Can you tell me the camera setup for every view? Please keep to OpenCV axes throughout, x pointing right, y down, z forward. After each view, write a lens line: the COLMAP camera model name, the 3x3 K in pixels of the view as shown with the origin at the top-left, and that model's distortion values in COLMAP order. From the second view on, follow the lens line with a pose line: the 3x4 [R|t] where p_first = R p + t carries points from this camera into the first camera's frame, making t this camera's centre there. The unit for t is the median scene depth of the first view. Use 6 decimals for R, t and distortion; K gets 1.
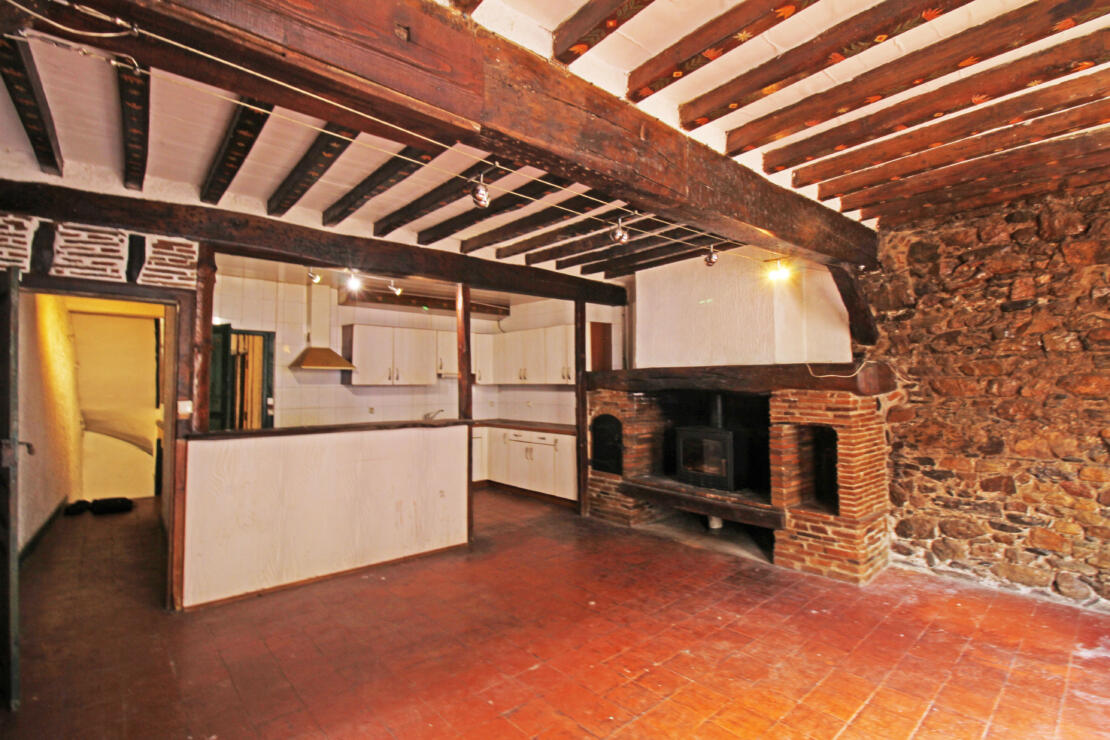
lens RADIAL K [[514.5, 0, 555.0], [0, 514.5, 370.0], [0, 0, 1]] dist [-0.030593, -0.000274]
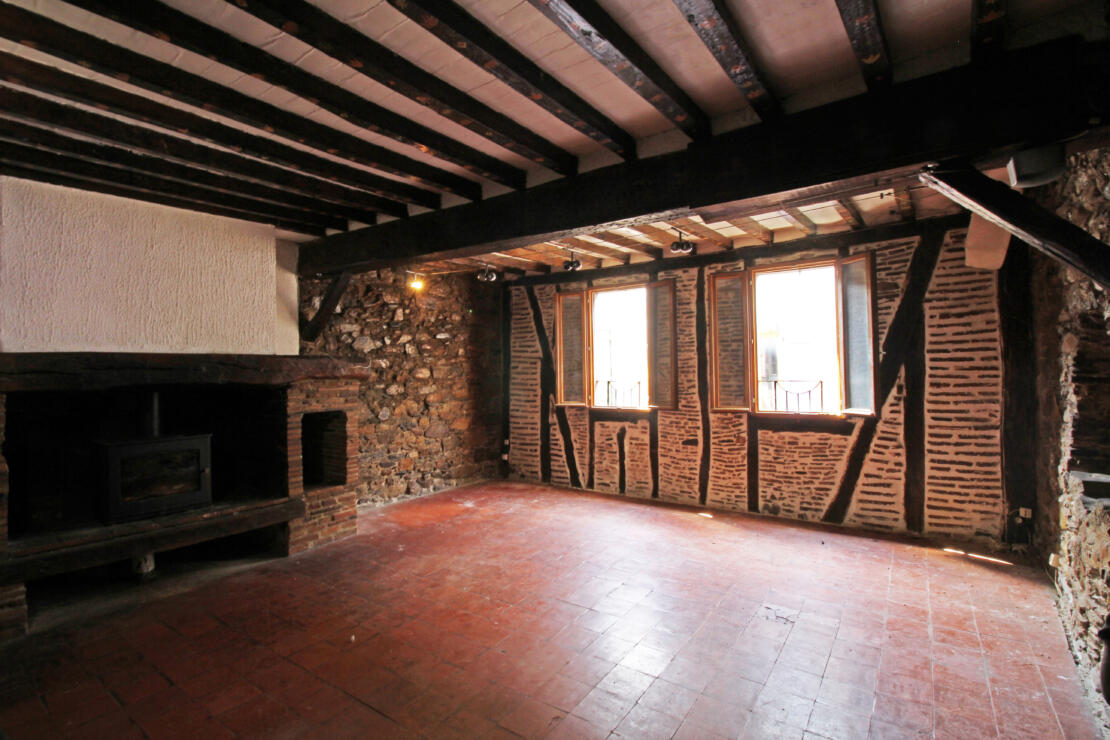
lens RADIAL K [[514.5, 0, 555.0], [0, 514.5, 370.0], [0, 0, 1]] dist [-0.030593, -0.000274]
pose [[-0.230922, 0.008654, 0.972934, -0.775652], [0.002557, 0.999962, -0.008287, 0.030588], [-0.972969, 0.000574, -0.230935, 0.841657]]
